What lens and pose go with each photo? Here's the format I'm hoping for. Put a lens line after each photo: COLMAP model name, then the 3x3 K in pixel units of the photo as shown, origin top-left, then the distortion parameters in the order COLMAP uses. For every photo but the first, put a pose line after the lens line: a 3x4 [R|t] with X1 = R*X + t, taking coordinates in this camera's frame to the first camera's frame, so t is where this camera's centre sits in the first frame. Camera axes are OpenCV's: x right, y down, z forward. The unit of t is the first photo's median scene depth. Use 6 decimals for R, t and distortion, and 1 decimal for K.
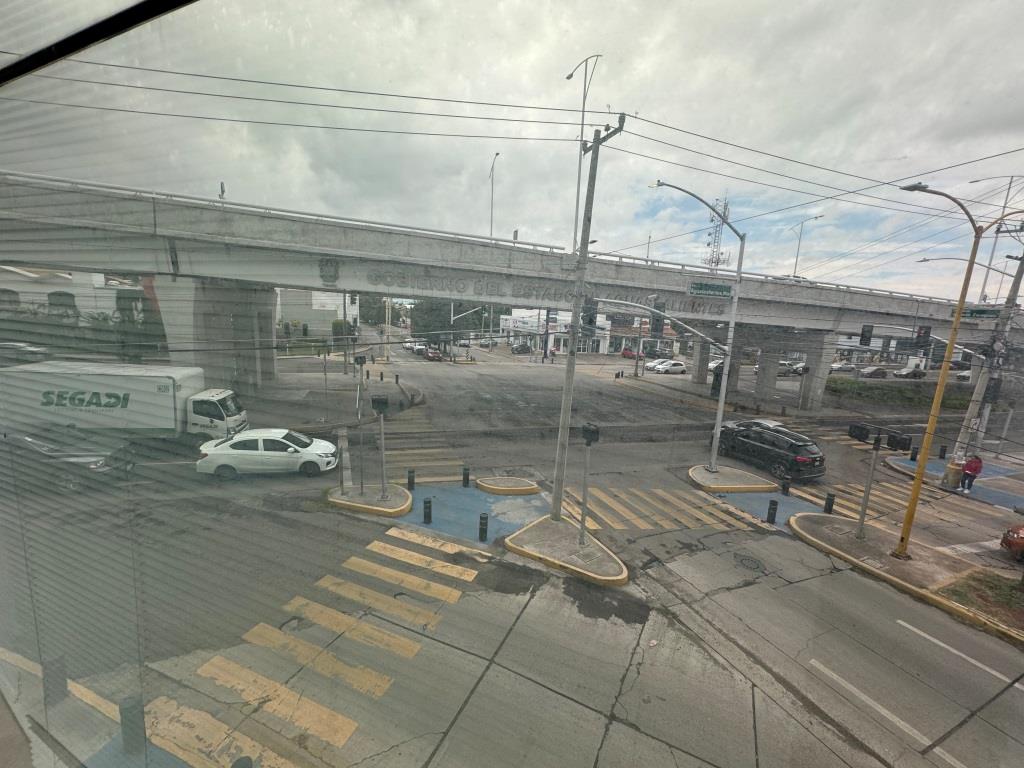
lens RADIAL K [[408.7, 0, 509.4], [0, 408.7, 385.1], [0, 0, 1]] dist [-0.001400, 0.000622]
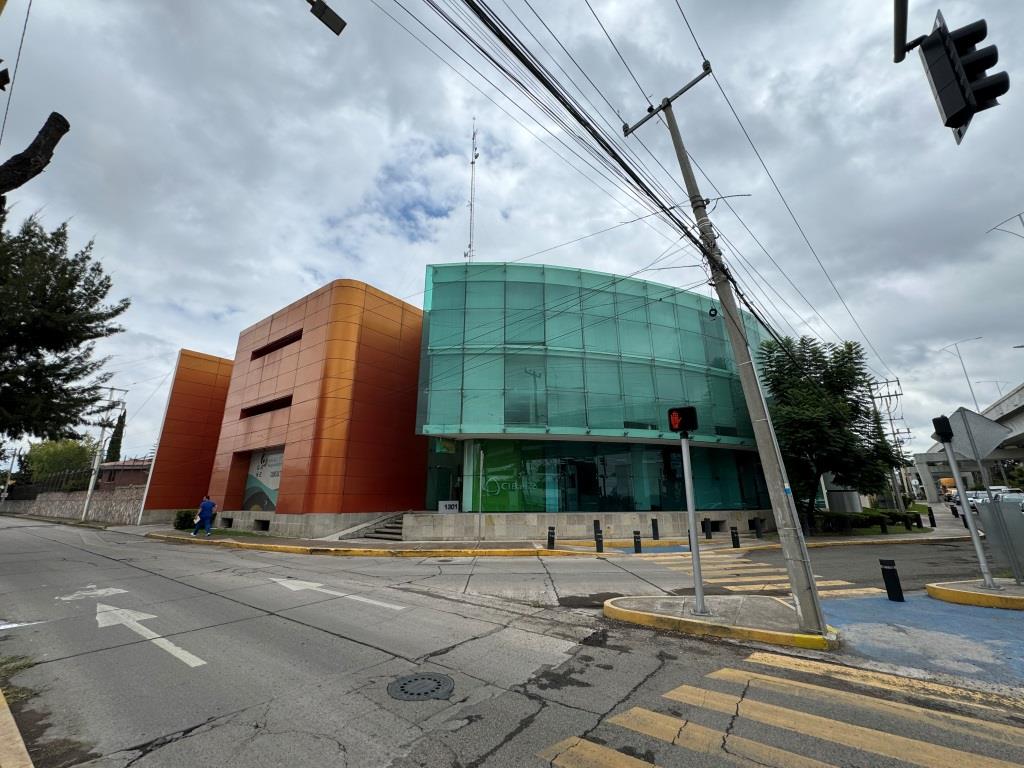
lens RADIAL K [[408.7, 0, 514.1], [0, 408.7, 381.5], [0, 0, 1]] dist [-0.001400, 0.000622]
pose [[-0.863993, -0.188411, -0.466922, 0.577000], [-0.129735, 0.979340, -0.155120, 0.146233], [0.486502, -0.073447, -0.870587, 1.087156]]
